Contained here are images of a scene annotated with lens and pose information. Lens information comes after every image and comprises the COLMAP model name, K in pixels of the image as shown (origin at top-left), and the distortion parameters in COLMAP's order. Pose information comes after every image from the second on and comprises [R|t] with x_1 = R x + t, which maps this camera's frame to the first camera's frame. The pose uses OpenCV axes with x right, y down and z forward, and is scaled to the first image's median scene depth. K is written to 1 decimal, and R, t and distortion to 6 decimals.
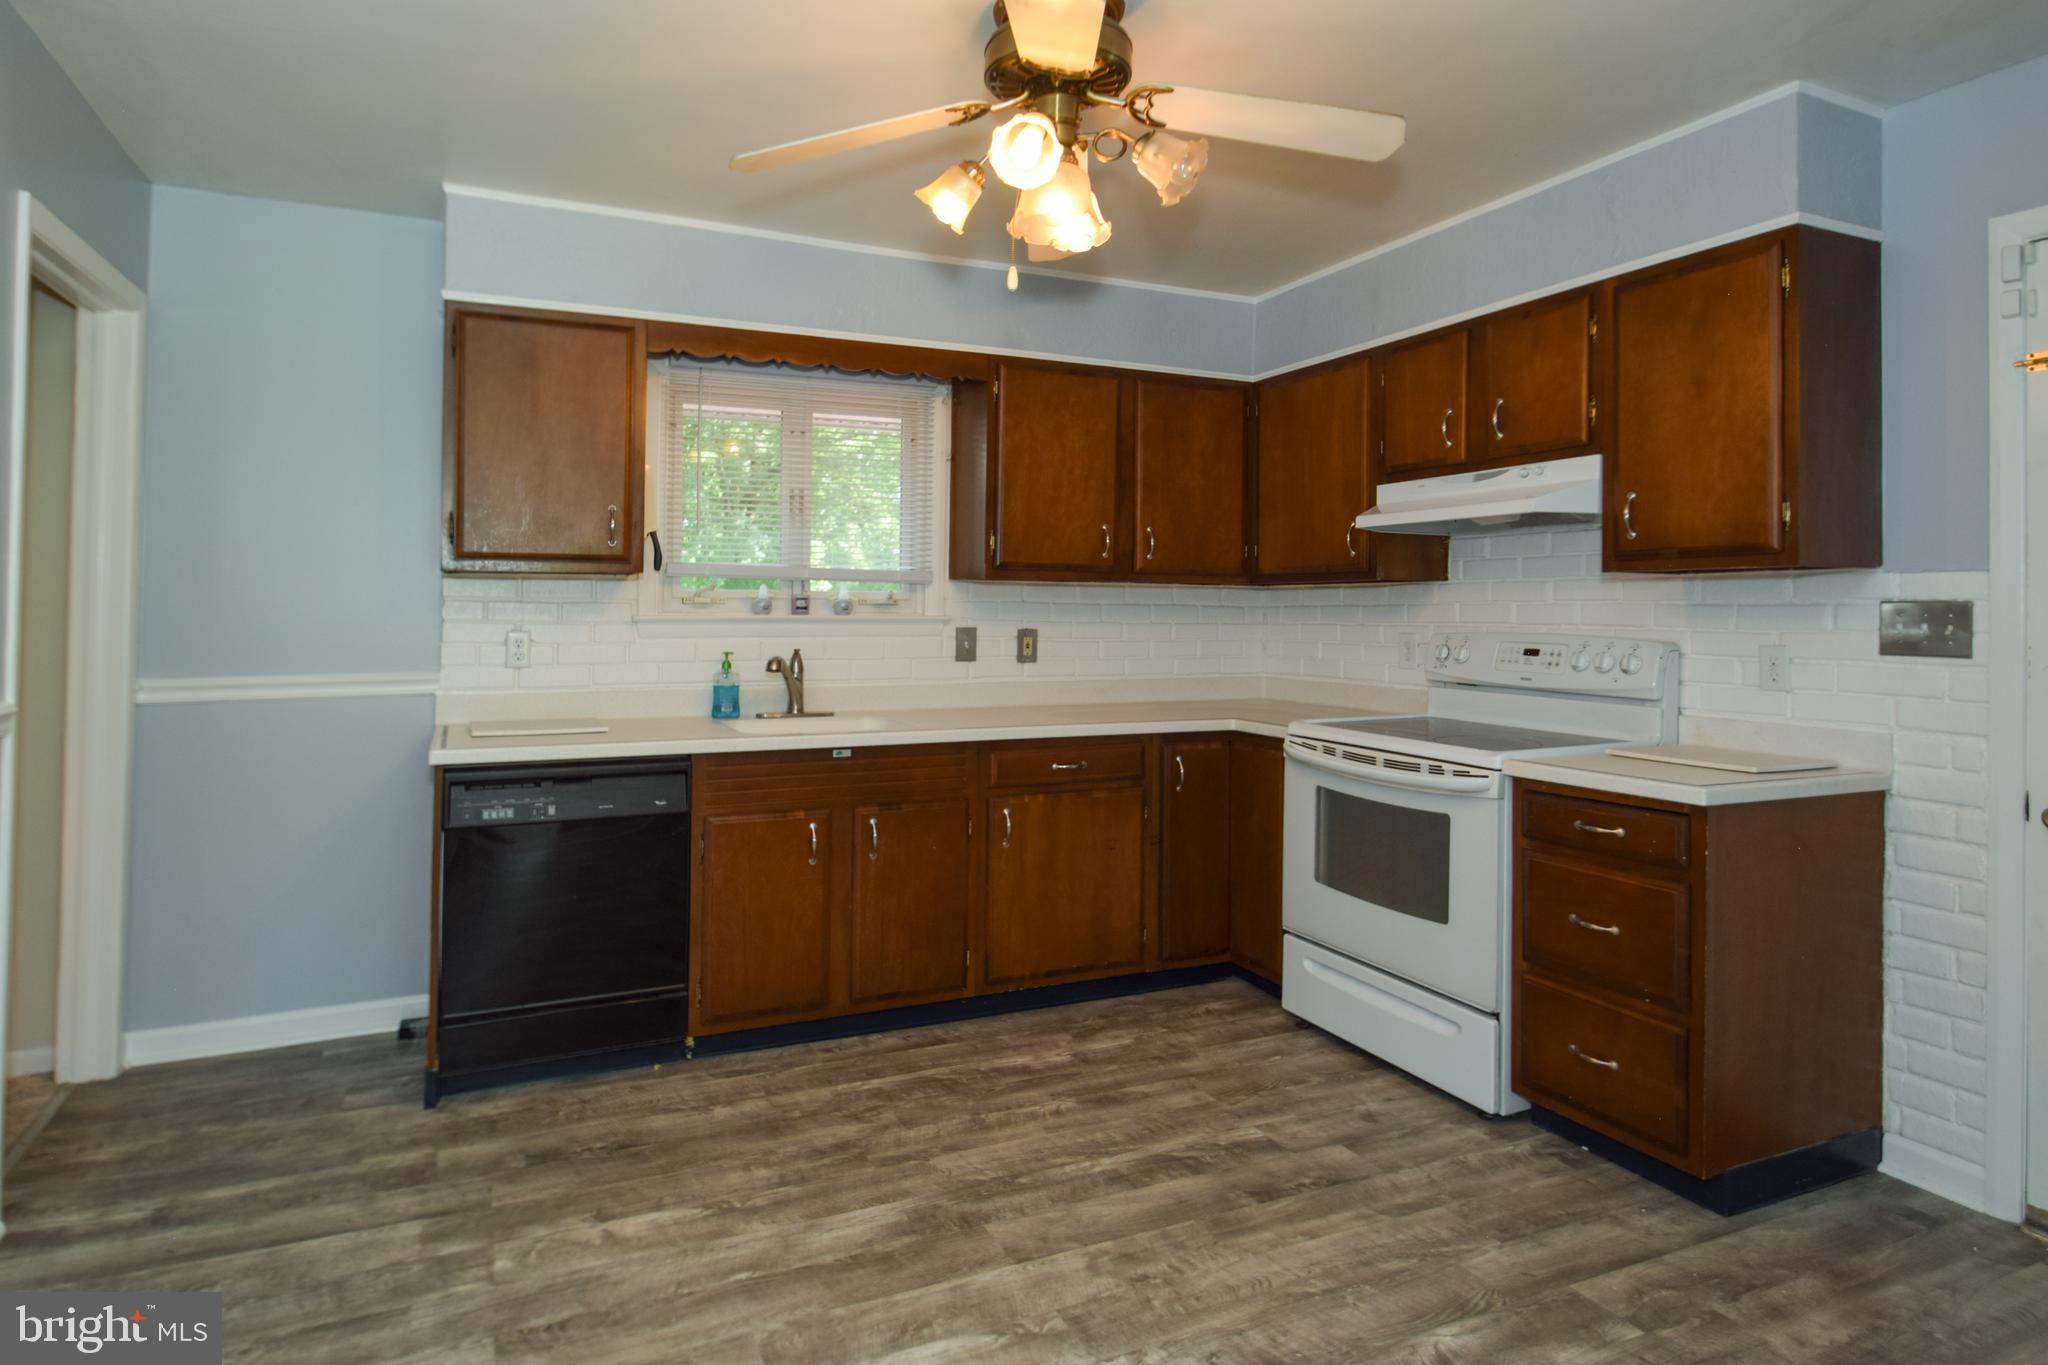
lens RADIAL K [[1128.2, 0, 961.3], [0, 1128.2, 578.7], [0, 0, 1]] dist [0.005253, 0.000001]
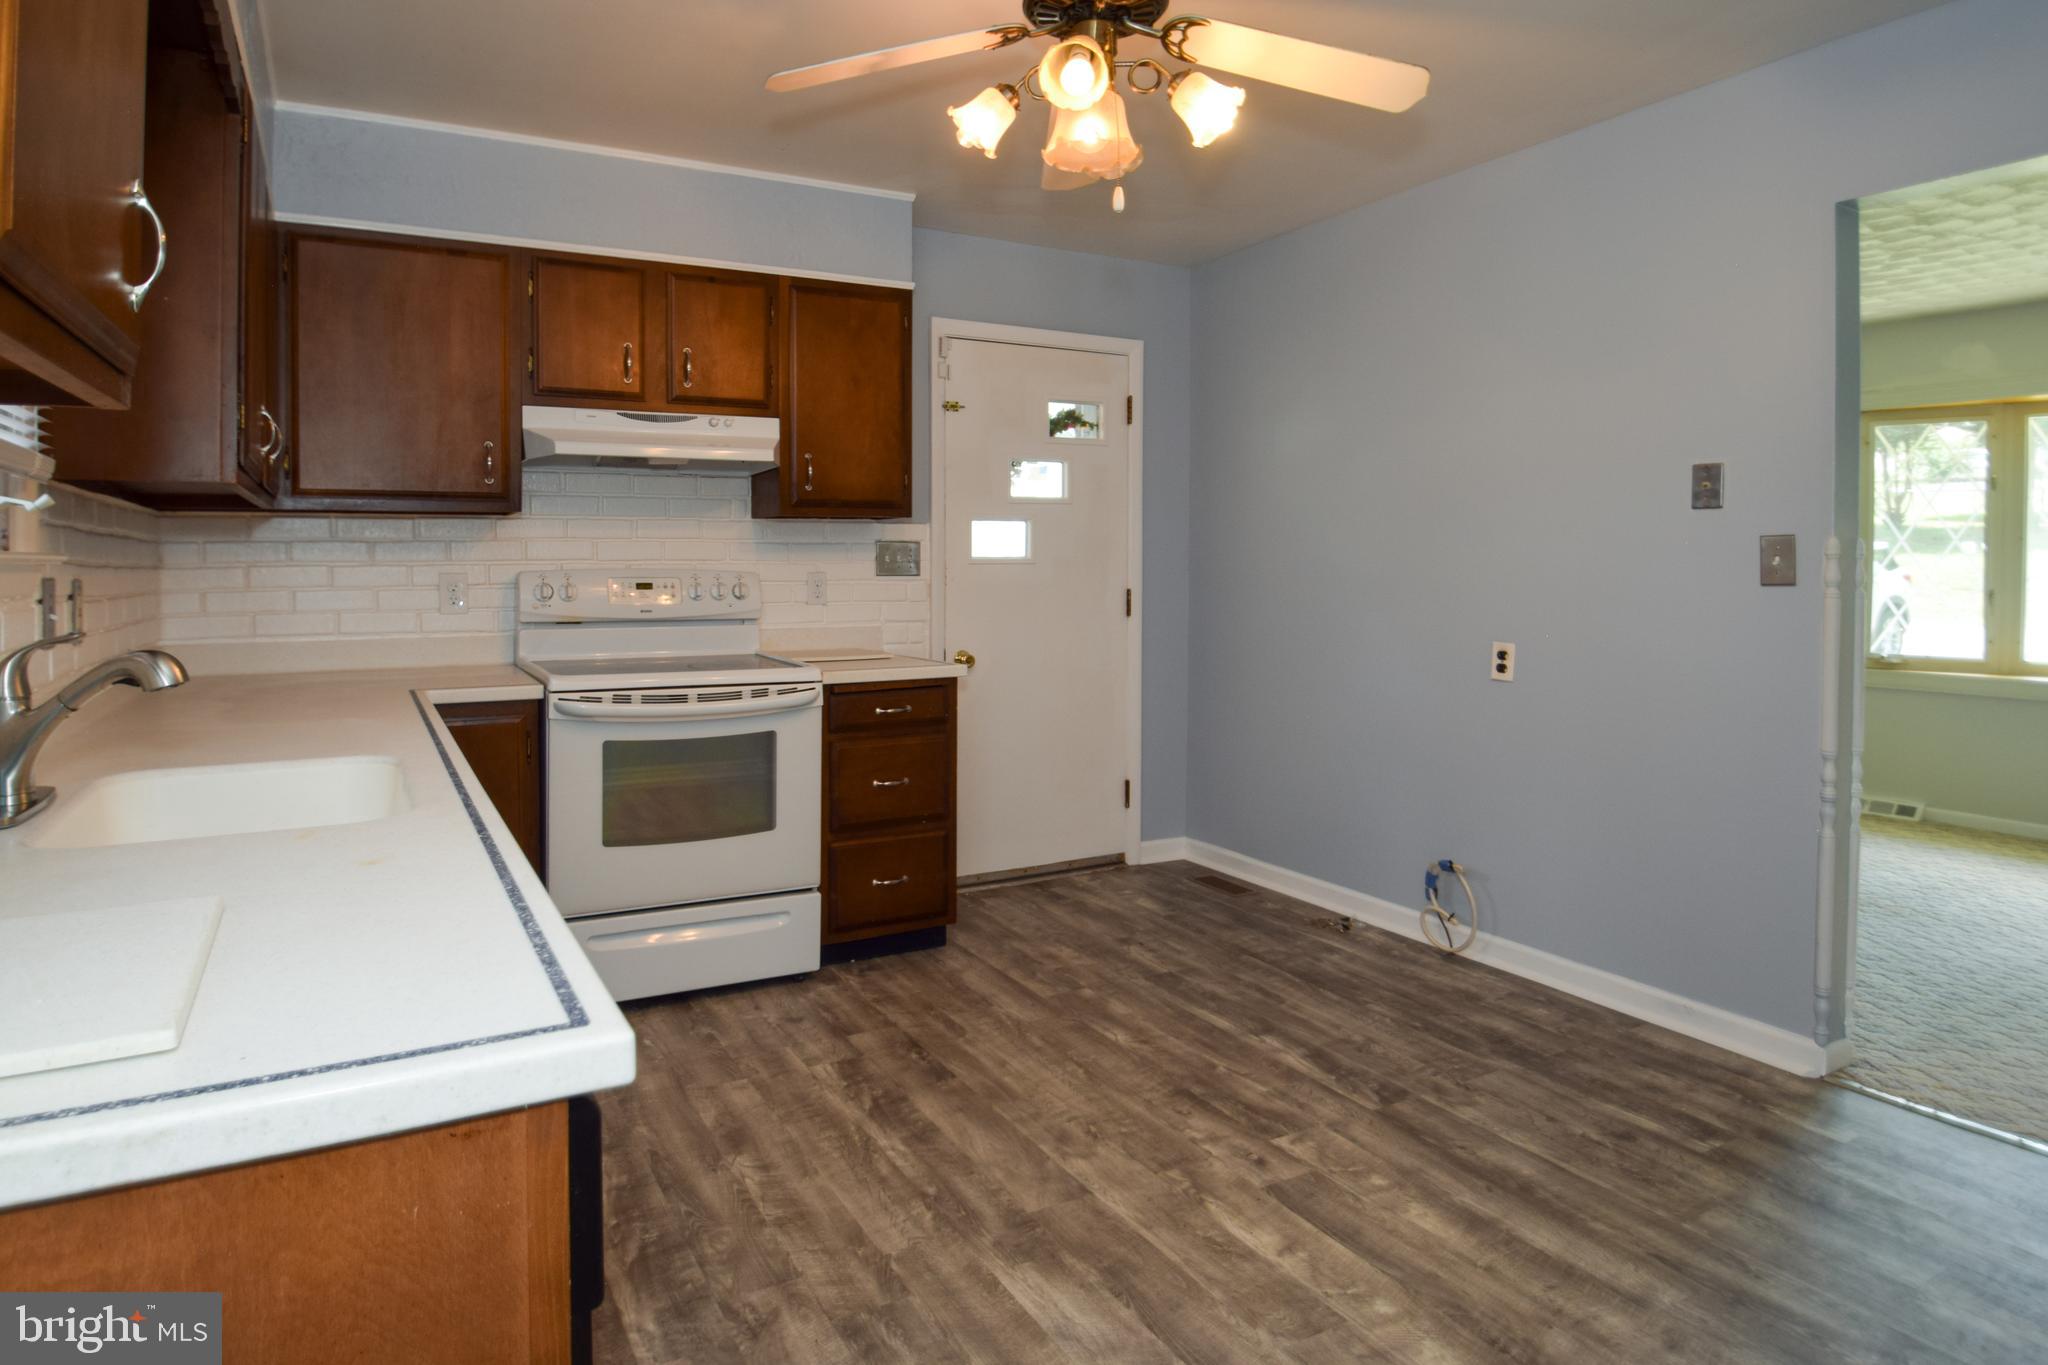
lens RADIAL K [[1179.7, 0, 954.2], [0, 1179.7, 590.2], [0, 0, 1]] dist [-0.021539, -0.003670]
pose [[-0.078723, -0.026880, 0.996534, -0.745157], [-0.026482, 0.999340, 0.024864, 0.039907], [-0.996545, -0.024433, -0.079383, 0.945643]]
